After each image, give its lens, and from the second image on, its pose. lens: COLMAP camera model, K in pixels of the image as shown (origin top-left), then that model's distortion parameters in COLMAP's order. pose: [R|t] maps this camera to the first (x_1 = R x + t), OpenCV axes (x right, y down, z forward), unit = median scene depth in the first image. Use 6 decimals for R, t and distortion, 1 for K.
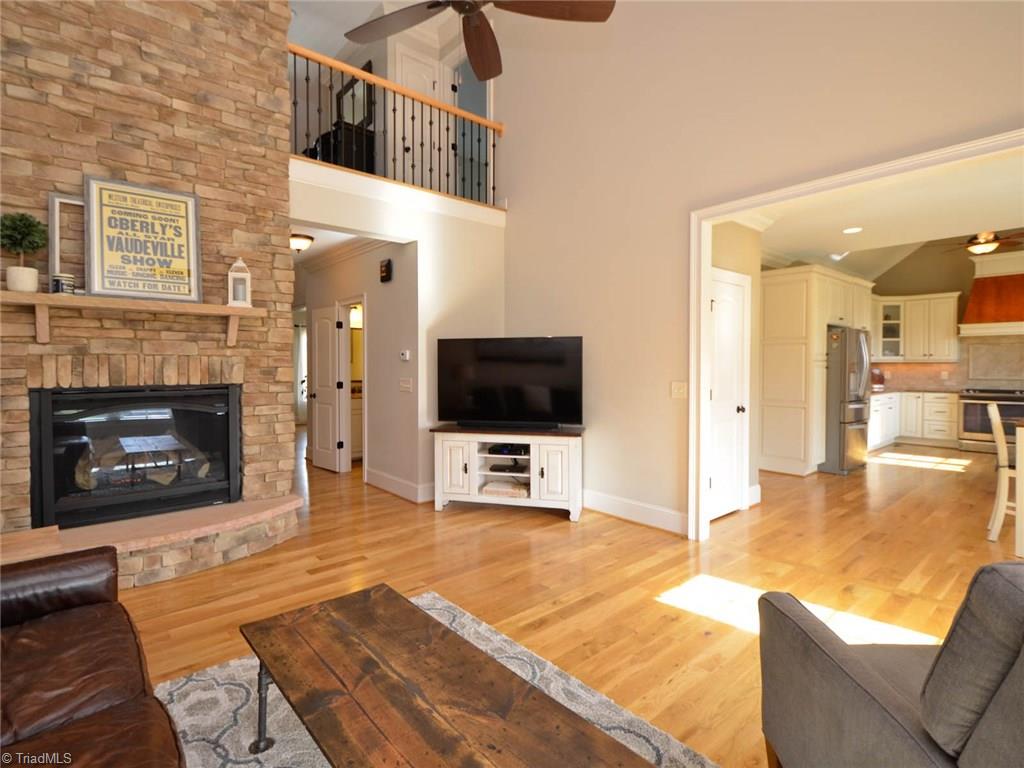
lens RADIAL K [[515.3, 0, 471.7], [0, 515.3, 369.4], [0, 0, 1]] dist [0.010311, -0.008991]
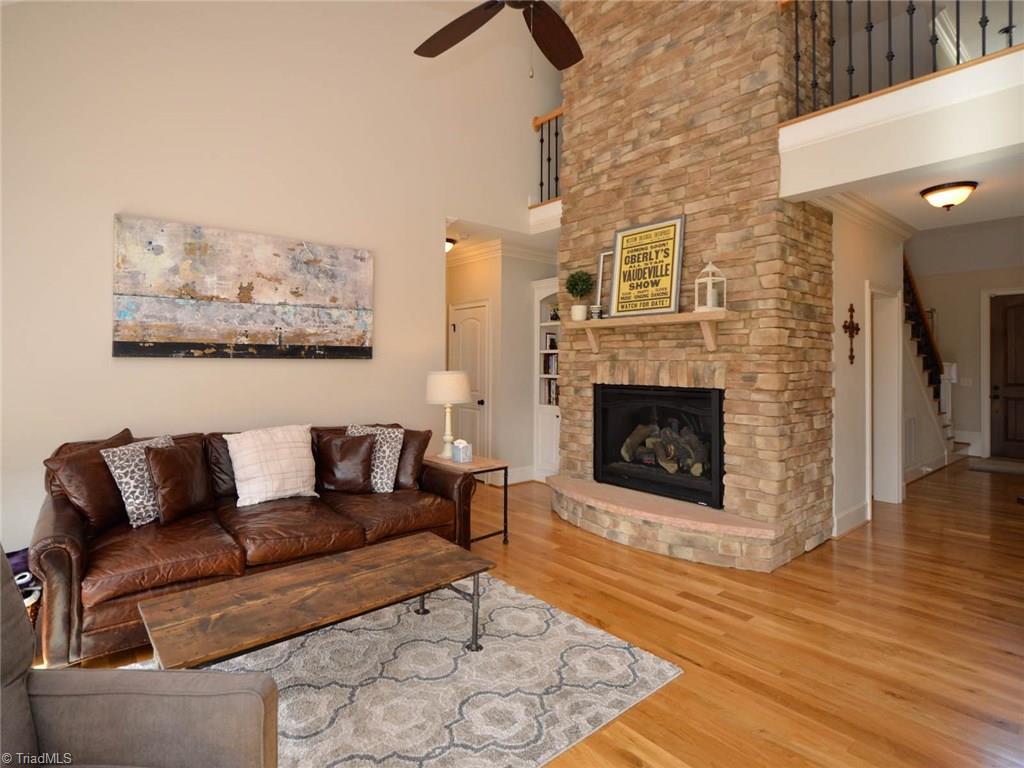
lens RADIAL K [[515.3, 0, 463.5], [0, 515.3, 357.3], [0, 0, 1]] dist [0.010311, -0.008991]
pose [[-0.018895, -0.011992, -0.999750, 0.539943], [-0.019189, 0.999748, -0.011629, -0.011560], [0.999637, 0.018965, -0.019121, 0.529795]]
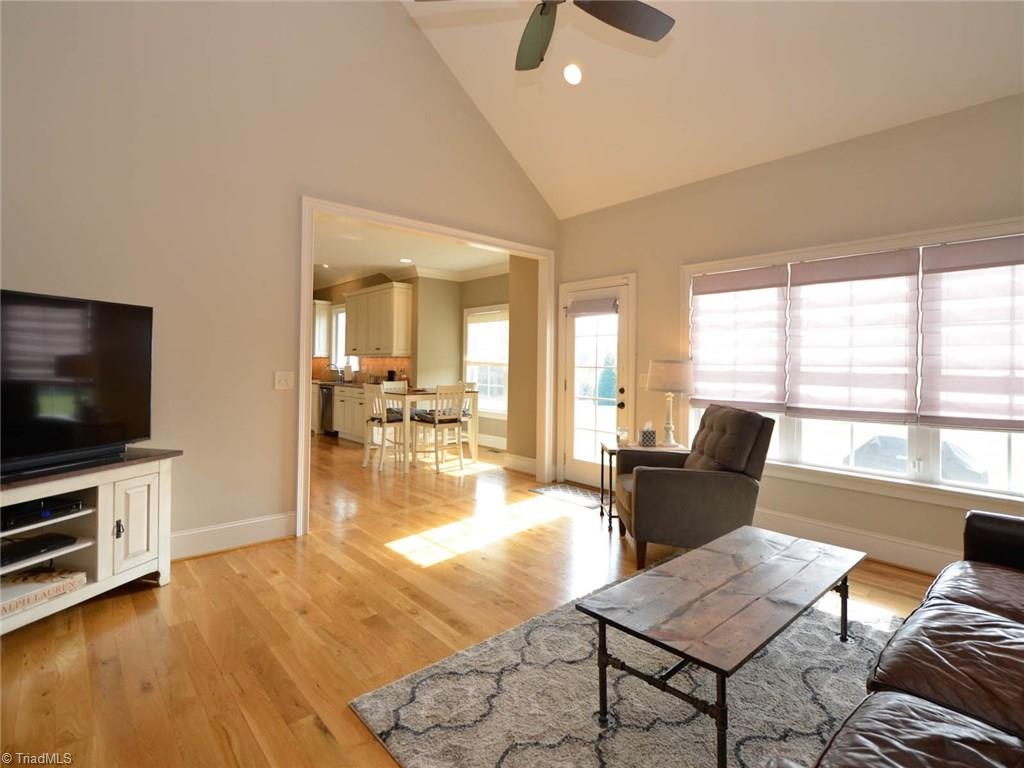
lens RADIAL K [[515.3, 0, 525.9], [0, 515.3, 359.7], [0, 0, 1]] dist [0.010311, -0.008991]
pose [[-0.060141, 0.008203, 0.998156, -0.567548], [0.001602, 0.999966, -0.008121, 0.008958], [-0.998189, 0.001110, -0.060152, 0.637086]]
